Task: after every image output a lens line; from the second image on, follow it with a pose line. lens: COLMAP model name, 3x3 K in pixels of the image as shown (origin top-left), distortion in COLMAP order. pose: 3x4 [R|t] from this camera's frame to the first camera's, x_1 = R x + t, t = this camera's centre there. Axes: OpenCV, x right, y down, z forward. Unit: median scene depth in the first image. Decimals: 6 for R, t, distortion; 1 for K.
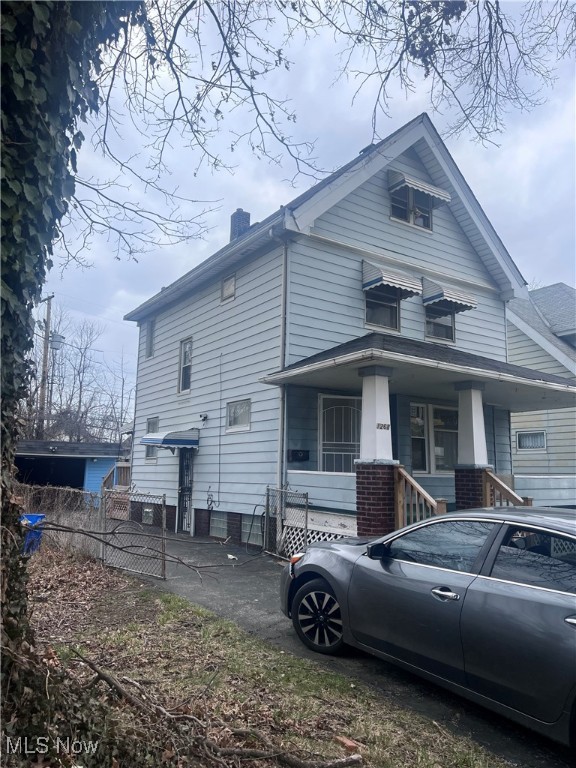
lens RADIAL K [[571.5, 0, 288.0], [0, 571.5, 384.0], [0, 0, 1]] dist [0.093934, -0.000499]
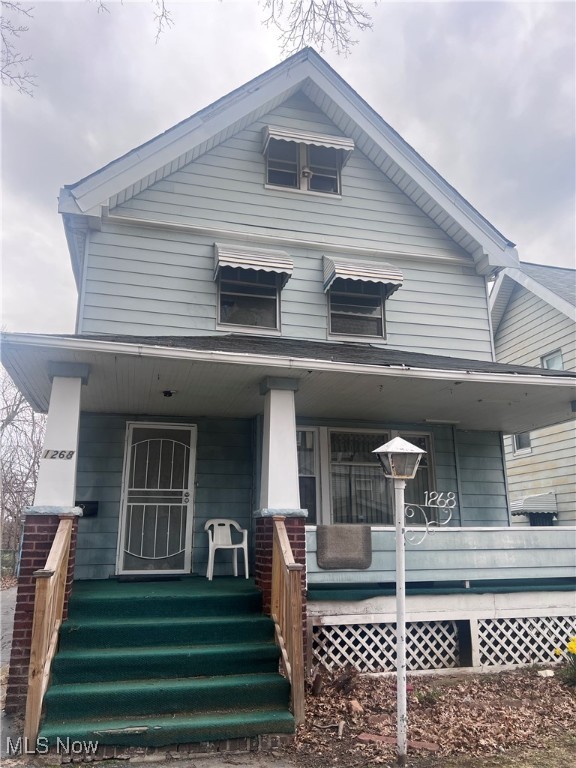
lens RADIAL K [[580.6, 0, 288.0], [0, 580.6, 384.0], [0, 0, 1]] dist [0.110884, -0.001121]
pose [[0.938018, -0.108599, -0.329133, 0.436775], [0.071346, 0.989807, -0.123256, 0.066307], [0.339163, 0.092134, 0.936205, 0.318768]]
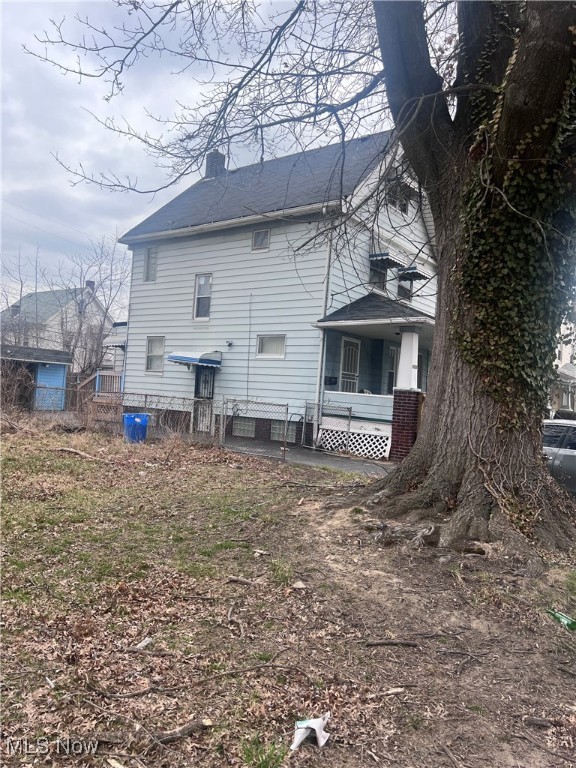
lens RADIAL K [[580.6, 0, 288.0], [0, 580.6, 384.0], [0, 0, 1]] dist [0.110884, -0.001121]
pose [[0.943790, 0.055102, 0.325920, -0.452695], [-0.102599, 0.986141, 0.130380, -0.033937], [-0.314219, -0.156490, 0.936364, -0.246623]]
